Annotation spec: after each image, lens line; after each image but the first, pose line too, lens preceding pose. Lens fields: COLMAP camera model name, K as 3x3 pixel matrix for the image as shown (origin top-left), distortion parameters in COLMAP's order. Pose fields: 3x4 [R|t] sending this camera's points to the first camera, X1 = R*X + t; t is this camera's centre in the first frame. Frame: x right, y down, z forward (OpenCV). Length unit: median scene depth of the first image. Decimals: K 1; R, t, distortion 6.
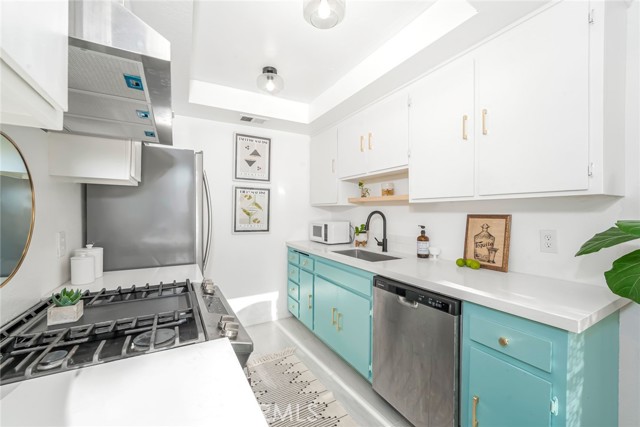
lens RADIAL K [[264.6, 0, 322.9], [0, 264.6, 210.1], [0, 0, 1]] dist [-0.006122, 0.000002]
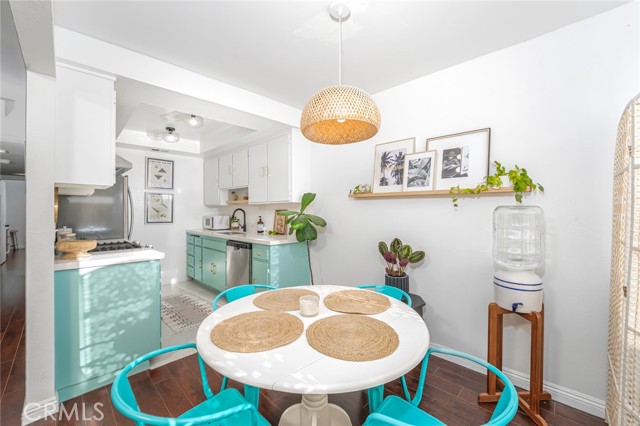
lens RADIAL K [[264.6, 0, 322.9], [0, 264.6, 209.6], [0, 0, 1]] dist [-0.006122, 0.000002]
pose [[0.959641, -0.004914, 0.281184, 0.203008], [0.003805, 0.999983, 0.004492, 0.003211], [-0.281202, -0.003240, 0.959643, -0.713625]]
